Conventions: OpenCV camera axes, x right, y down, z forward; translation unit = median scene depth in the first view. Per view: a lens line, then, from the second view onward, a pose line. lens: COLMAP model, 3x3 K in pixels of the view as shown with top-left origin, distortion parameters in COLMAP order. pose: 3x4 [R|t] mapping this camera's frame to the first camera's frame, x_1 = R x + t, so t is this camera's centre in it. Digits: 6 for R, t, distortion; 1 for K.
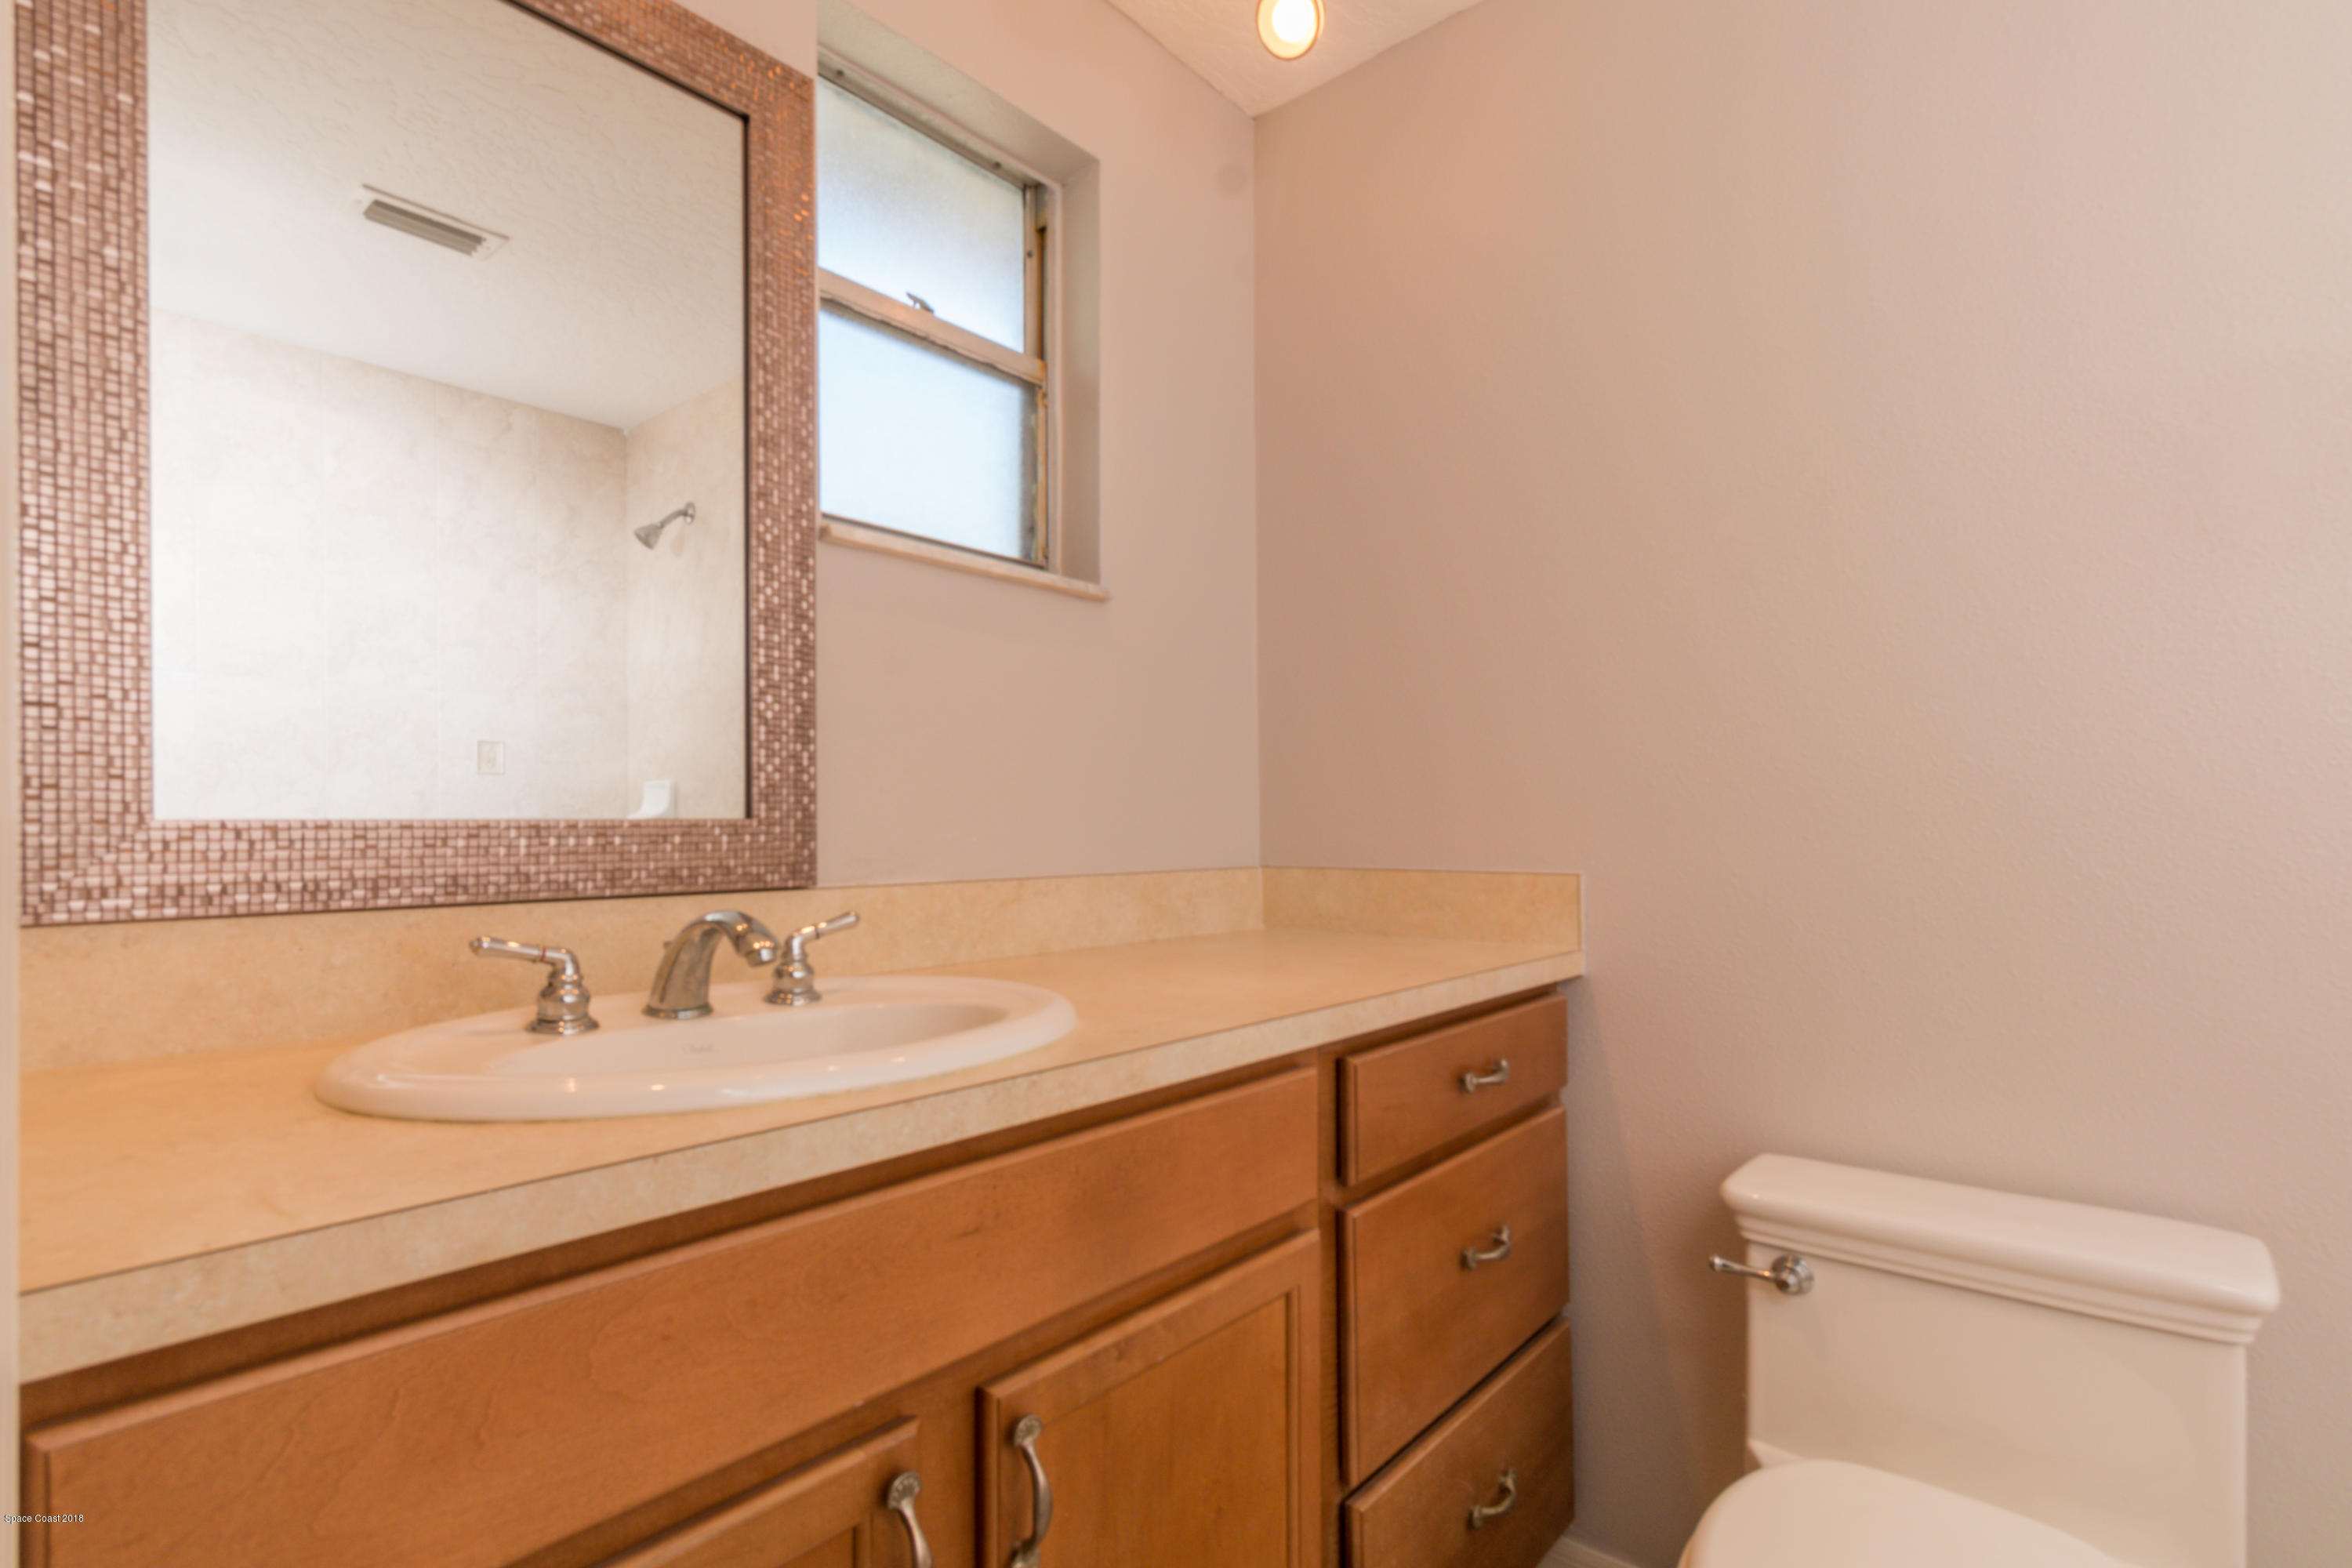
lens RADIAL K [[1125.4, 0, 1185.5], [0, 1125.4, 830.1], [0, 0, 1]] dist [0.002871, 0.000988]
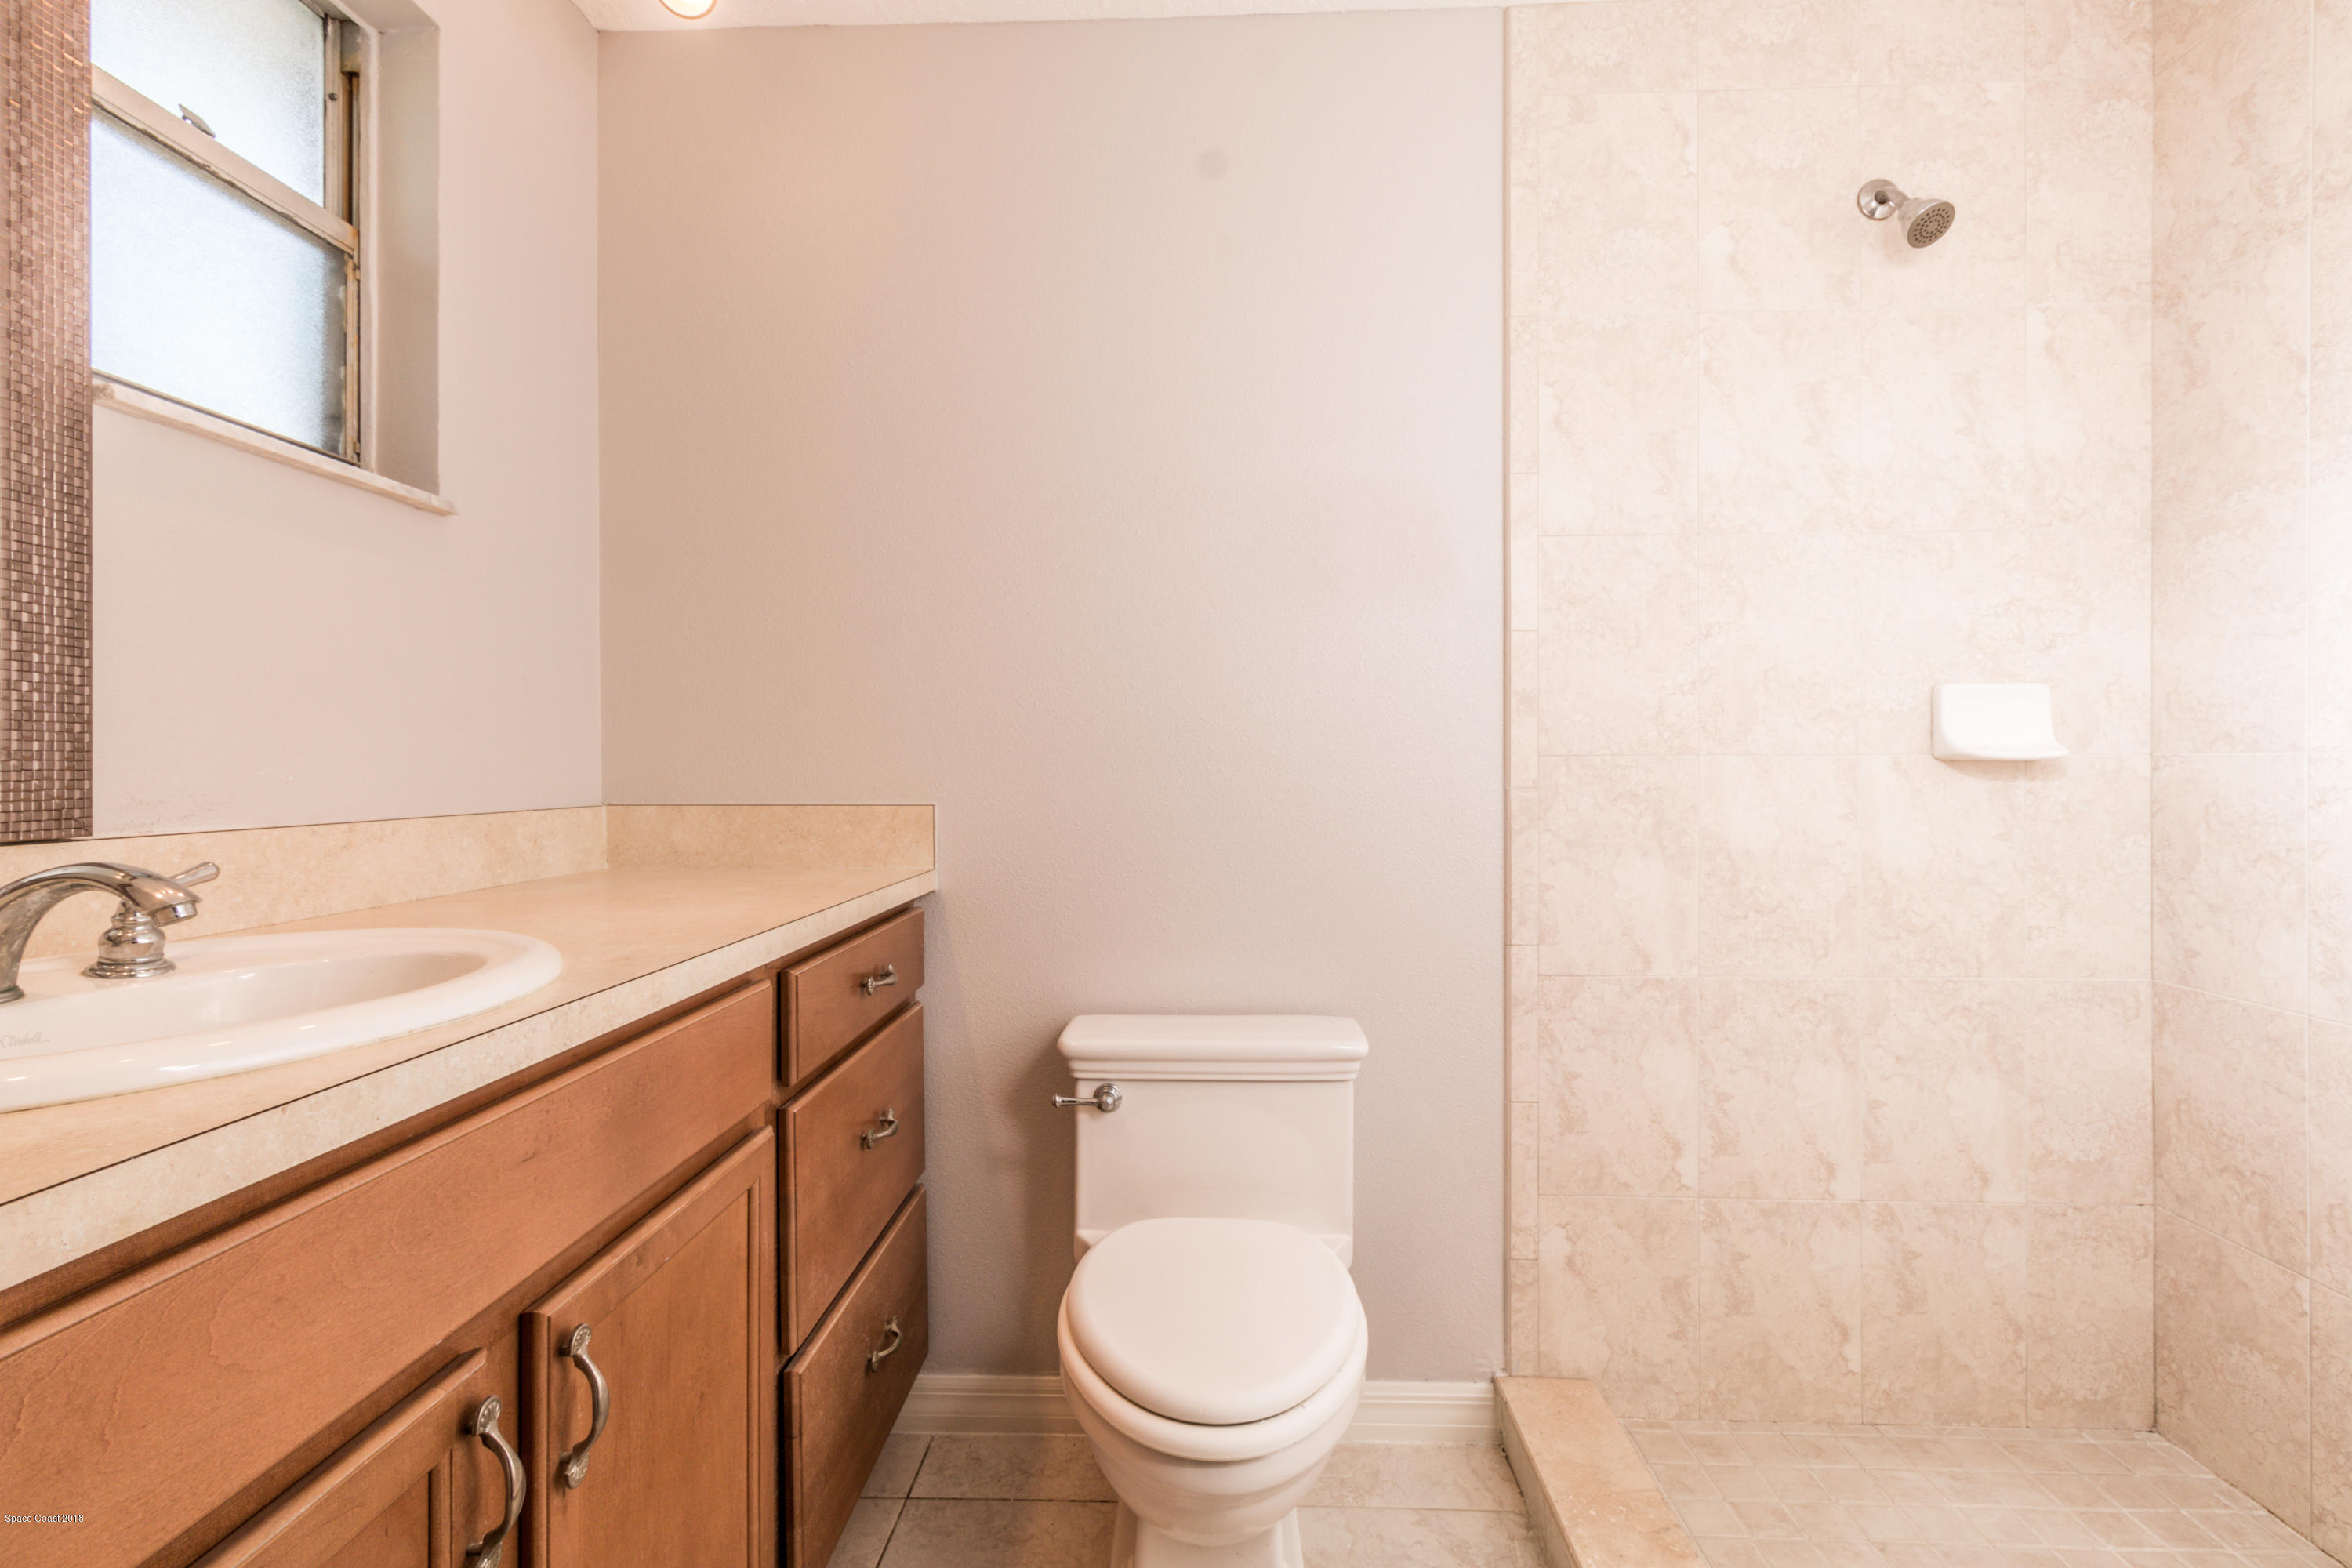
lens RADIAL K [[1125.4, 0, 1177.2], [0, 1125.4, 774.0], [0, 0, 1]] dist [0.002871, 0.000988]
pose [[0.785850, -0.003475, 0.618408, -0.221063], [0.000745, 0.999989, 0.004673, 0.002456], [-0.618417, -0.003212, 0.785844, -0.102774]]
